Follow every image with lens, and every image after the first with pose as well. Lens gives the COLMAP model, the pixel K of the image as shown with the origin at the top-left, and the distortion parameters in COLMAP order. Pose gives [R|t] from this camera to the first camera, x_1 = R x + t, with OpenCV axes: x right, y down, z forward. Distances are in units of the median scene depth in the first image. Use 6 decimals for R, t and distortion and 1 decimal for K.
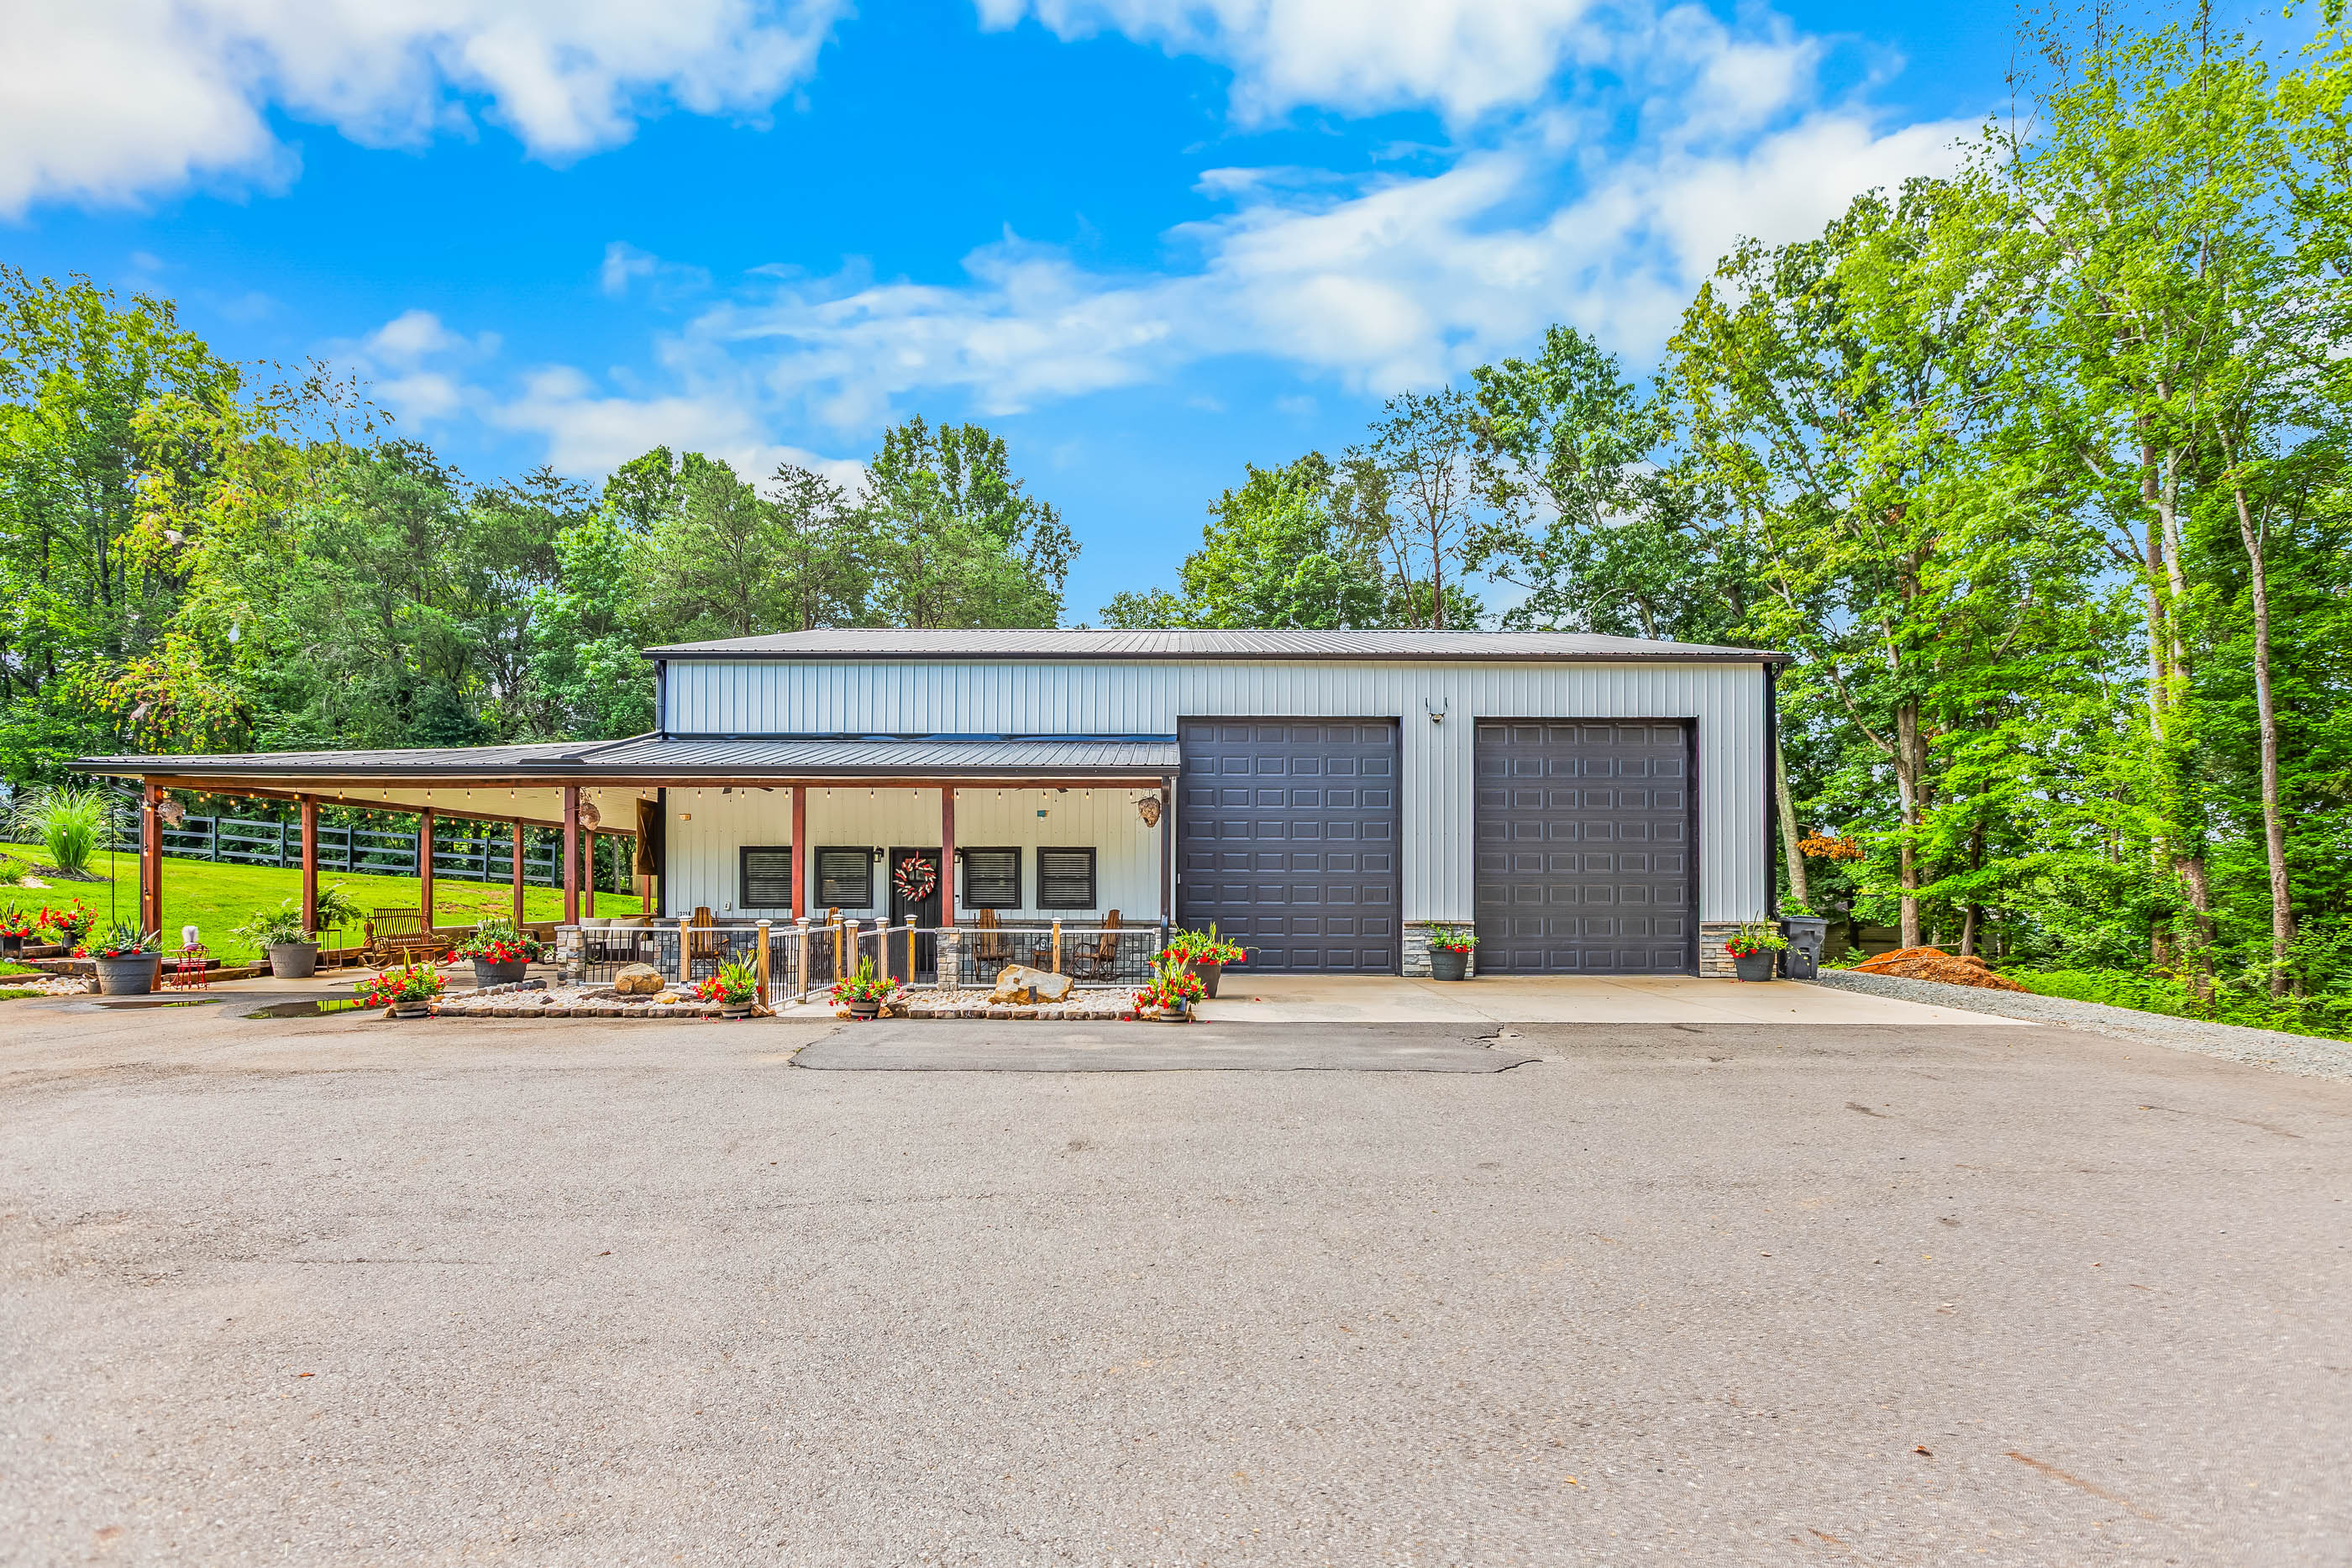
lens RADIAL K [[1117.8, 0, 1167.9], [0, 1117.8, 818.1], [0, 0, 1]] dist [0.057637, 0.000012]
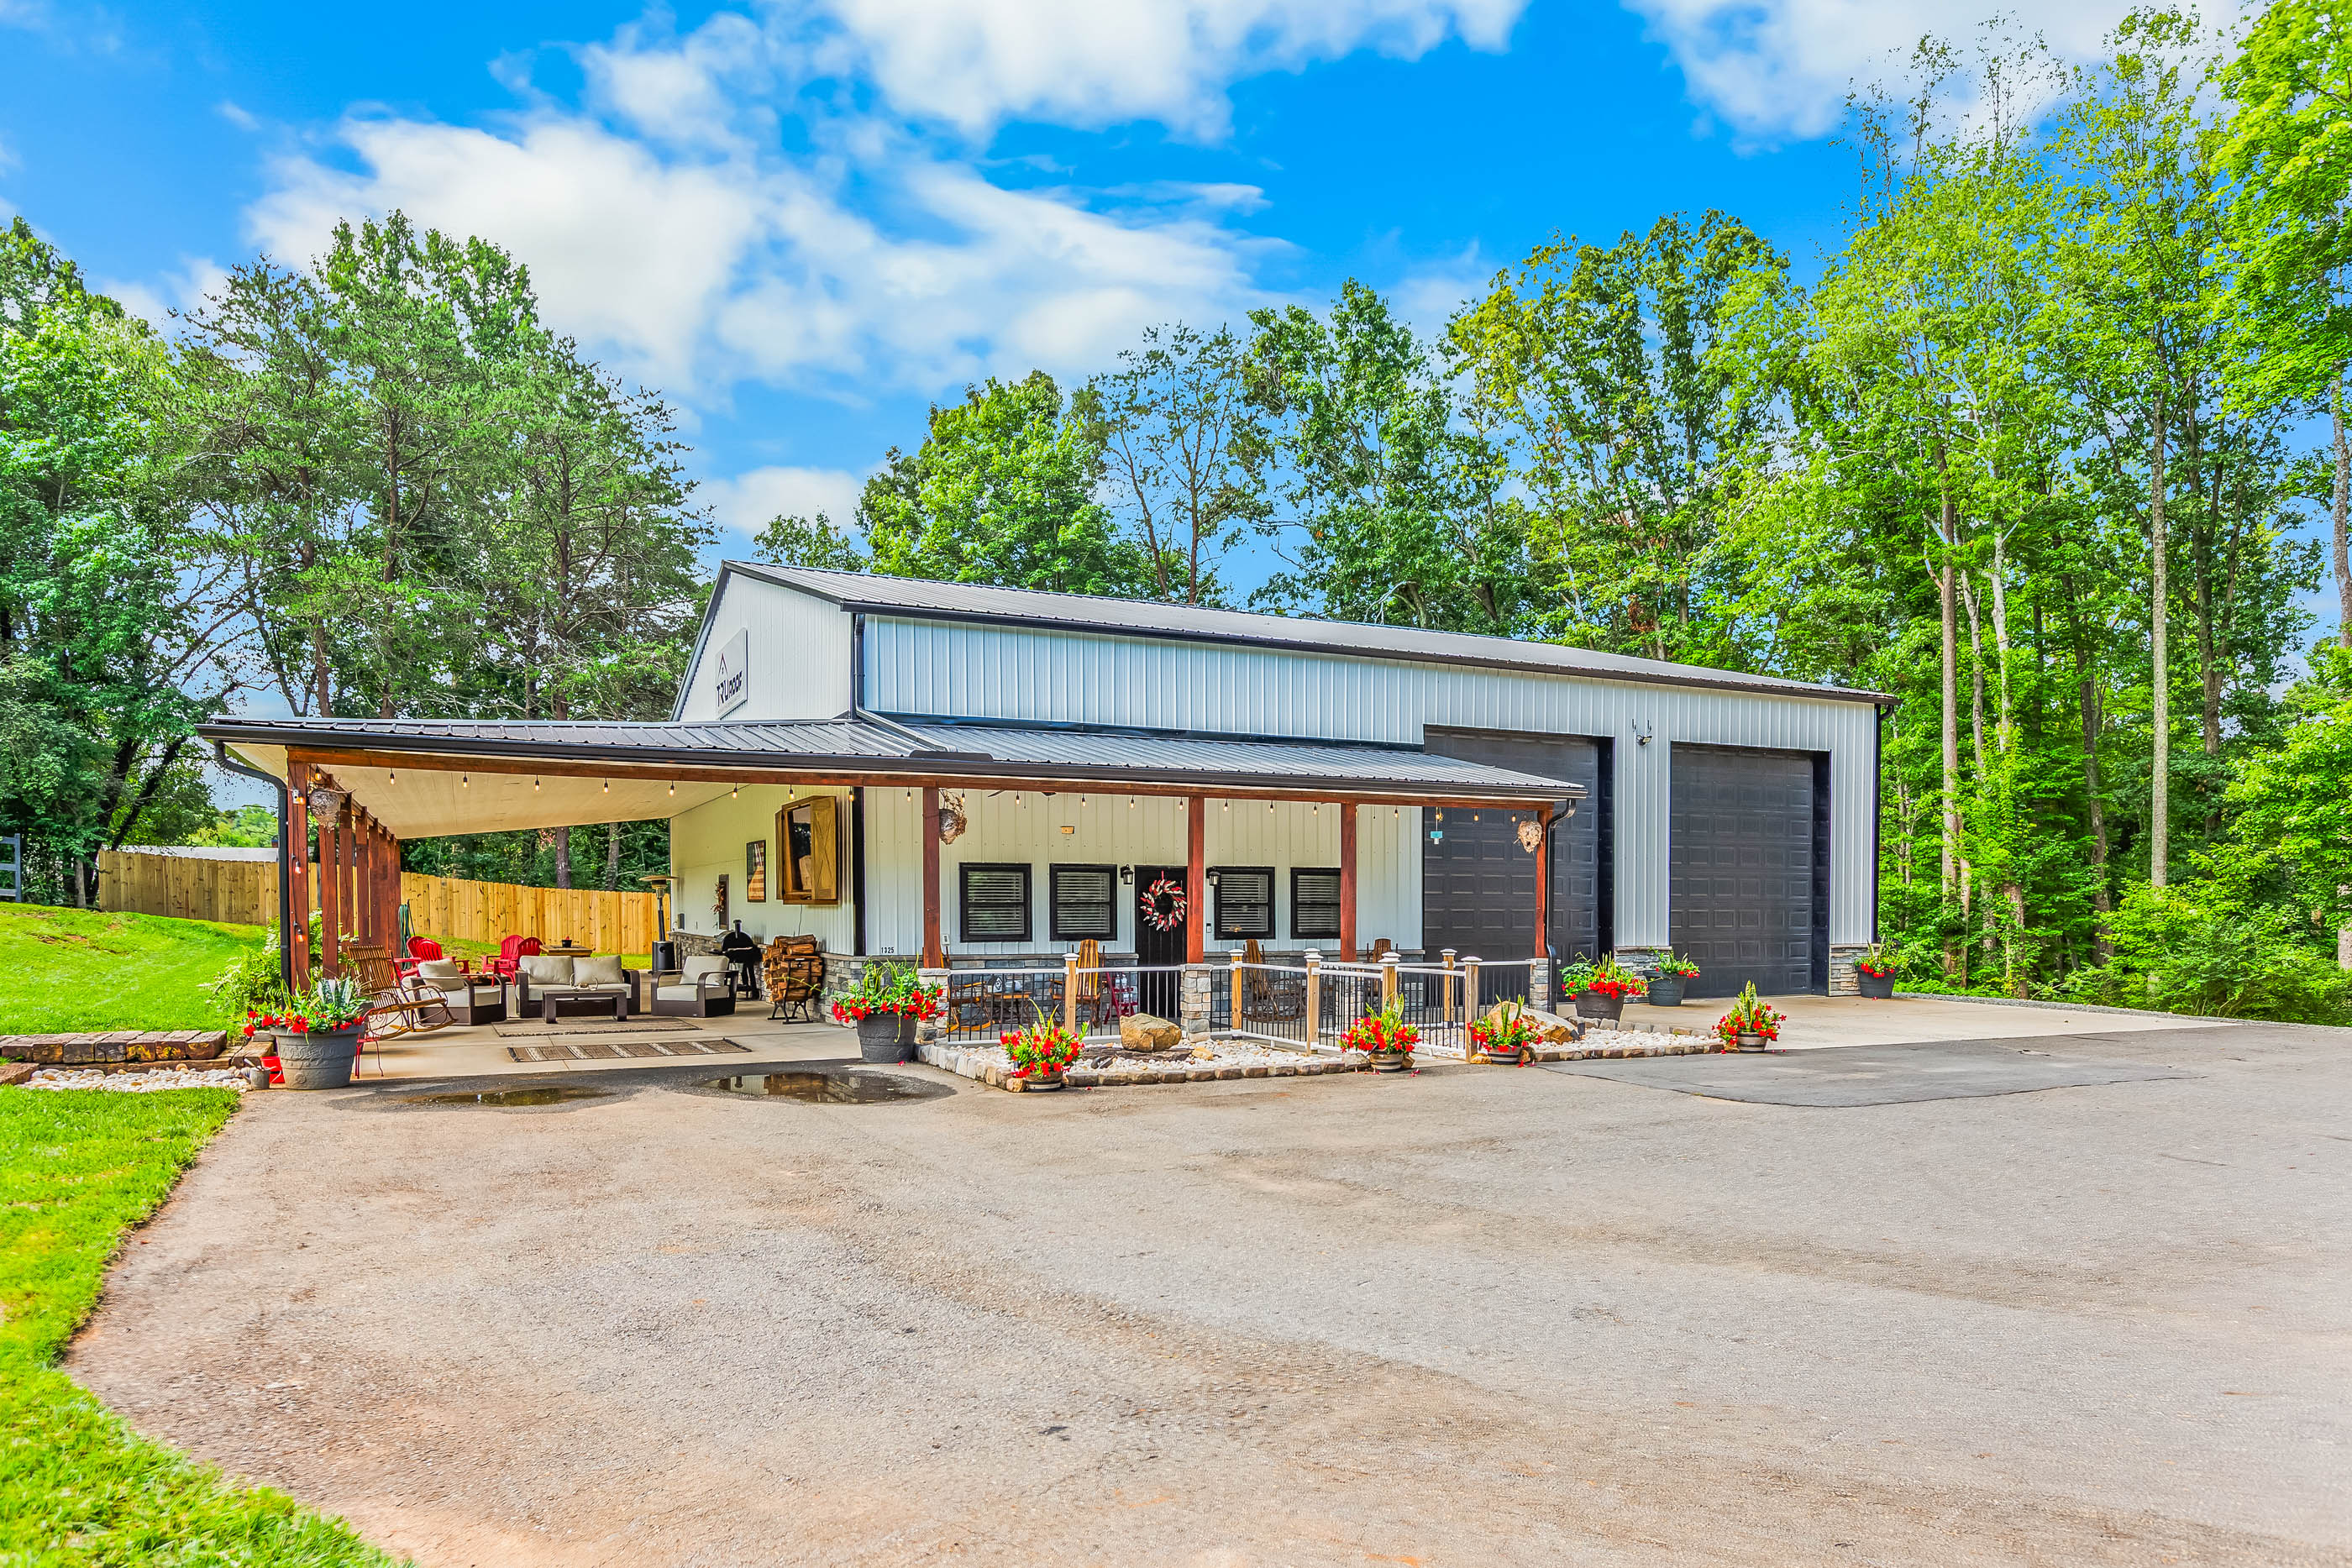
lens RADIAL K [[1445.5, 0, 1176.1], [0, 1445.5, 946.5], [0, 0, 1]] dist [-0.006517, -0.000983]
pose [[0.915530, -0.010339, 0.402117, -0.651641], [-0.023796, 0.996527, 0.079800, -0.001123], [-0.401546, -0.082628, 0.912104, 0.000985]]
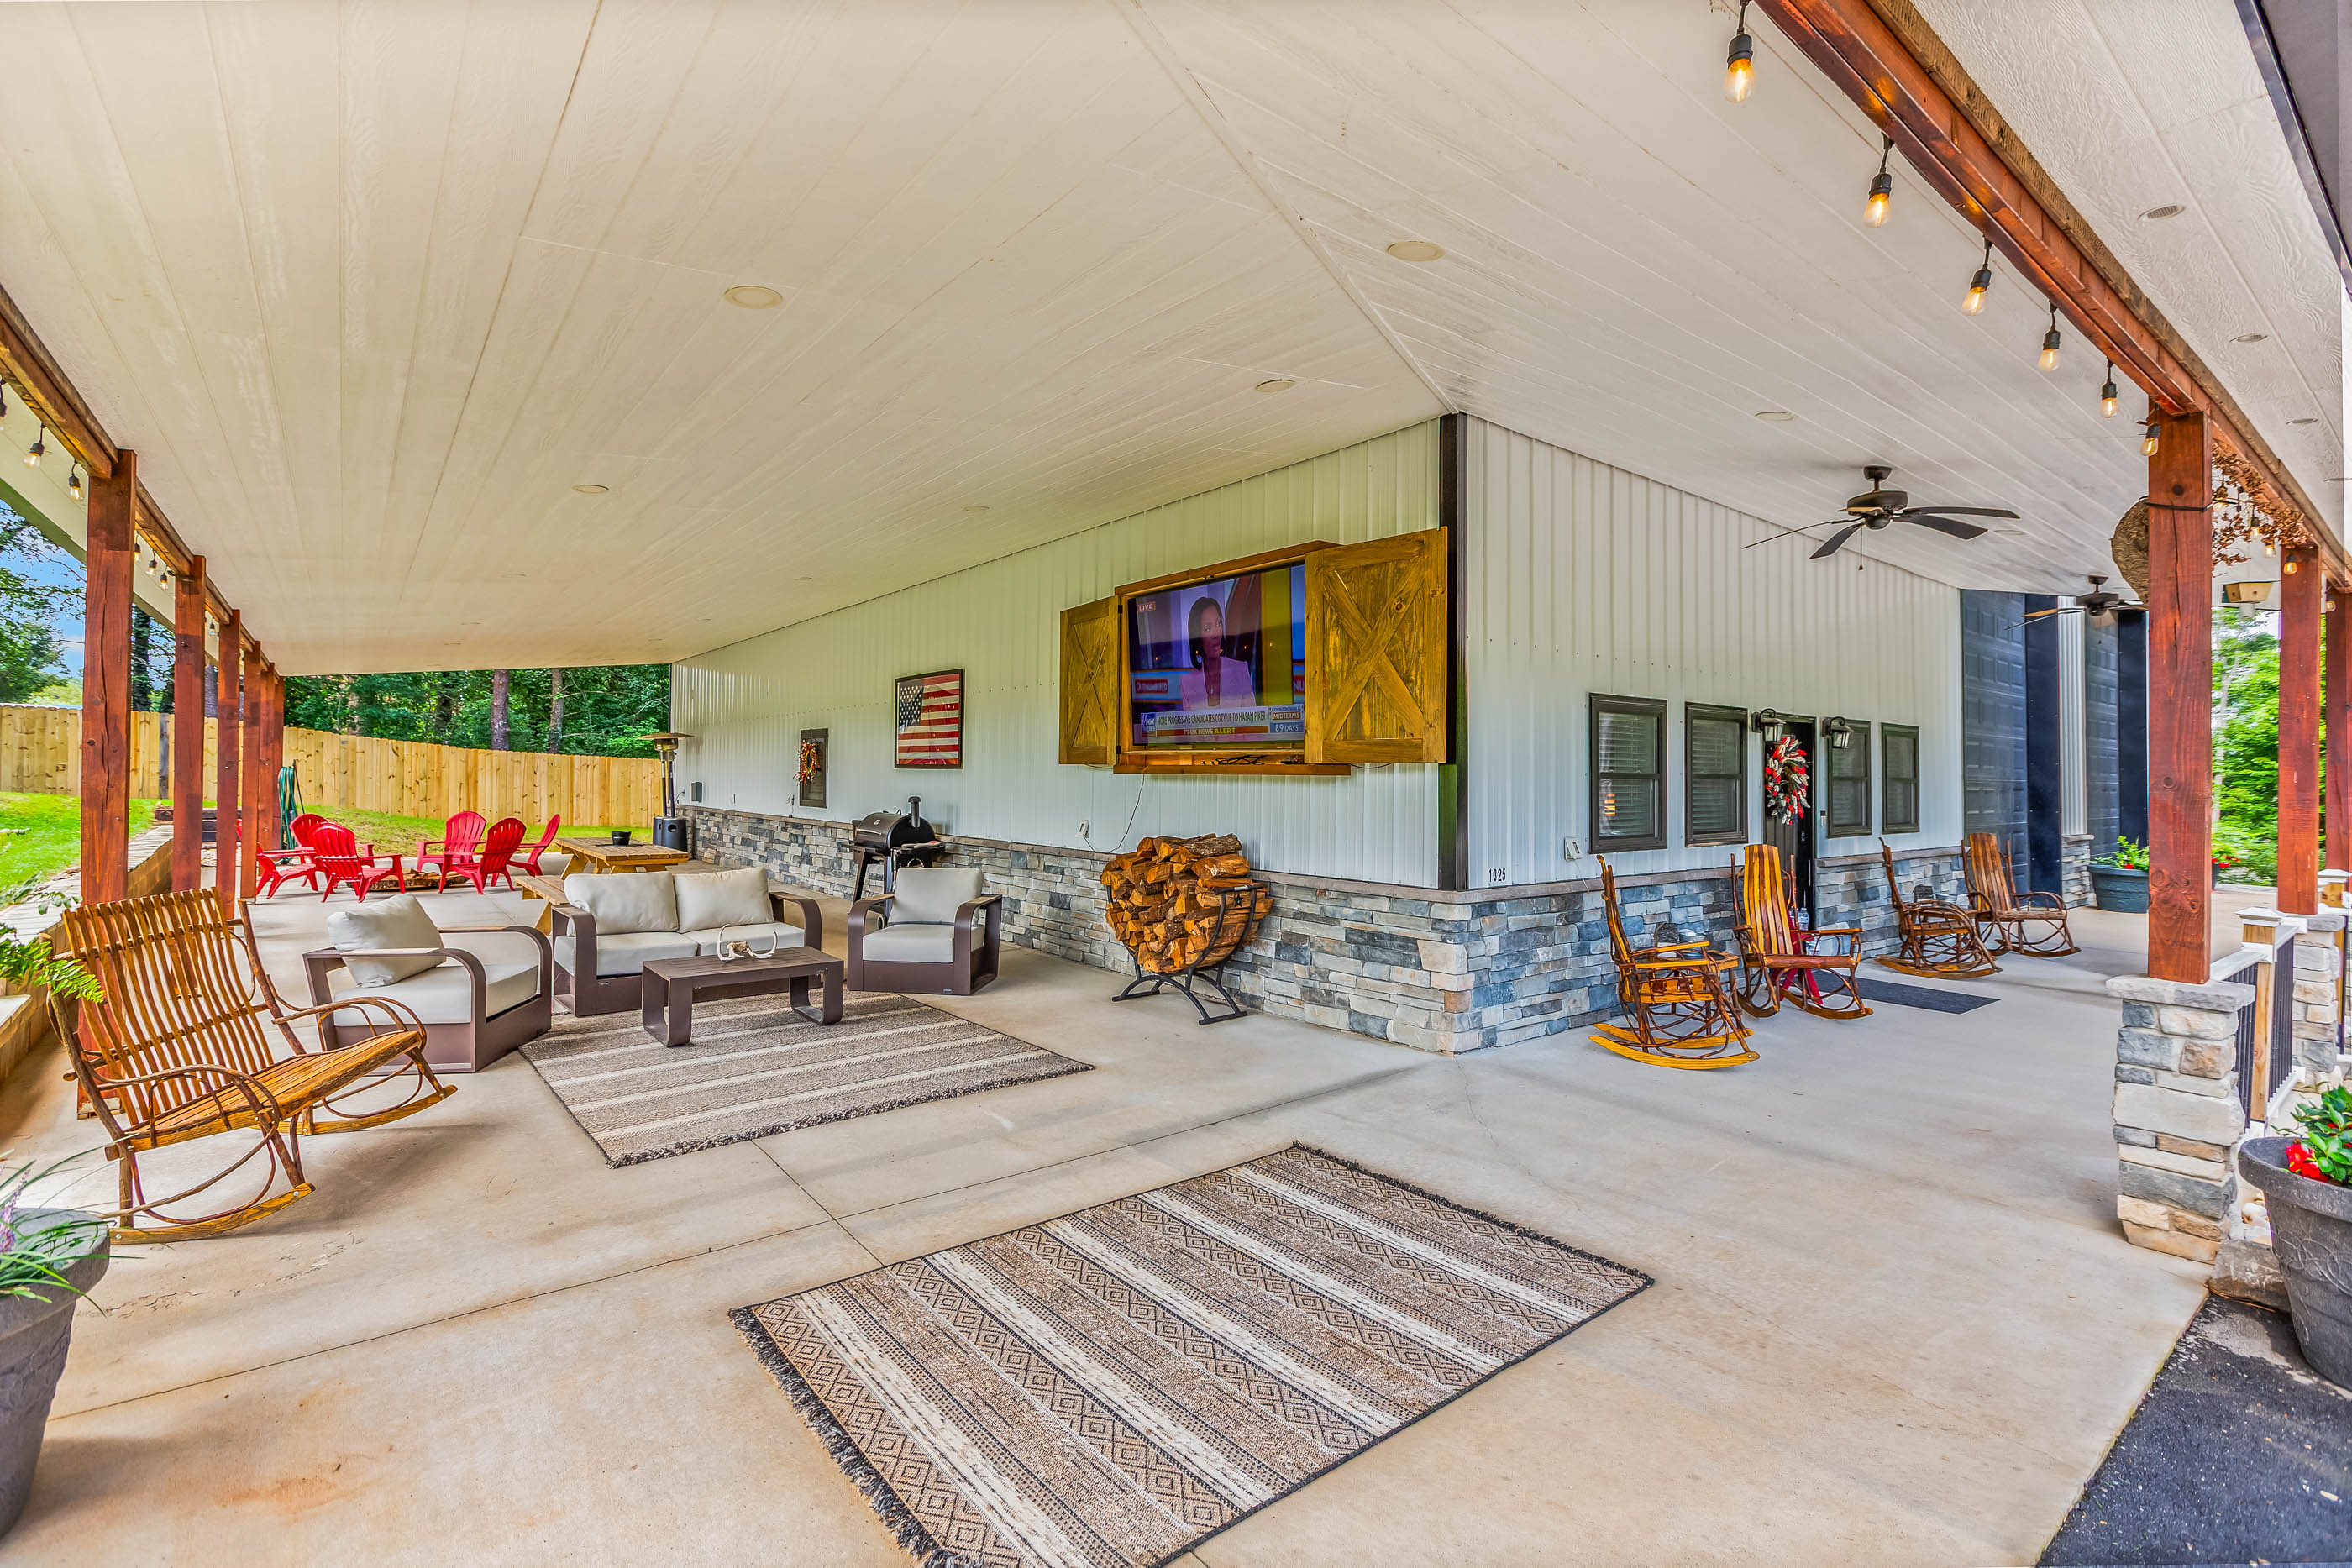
lens RADIAL K [[1071.3, 0, 1170.0], [0, 1071.3, 814.8], [0, 0, 1]] dist [0.016064, -0.000089]
pose [[0.822208, -0.004579, 0.569169, -0.709894], [-0.047739, 0.995889, 0.076975, 0.045120], [-0.567182, -0.090461, 0.818610, 0.770128]]
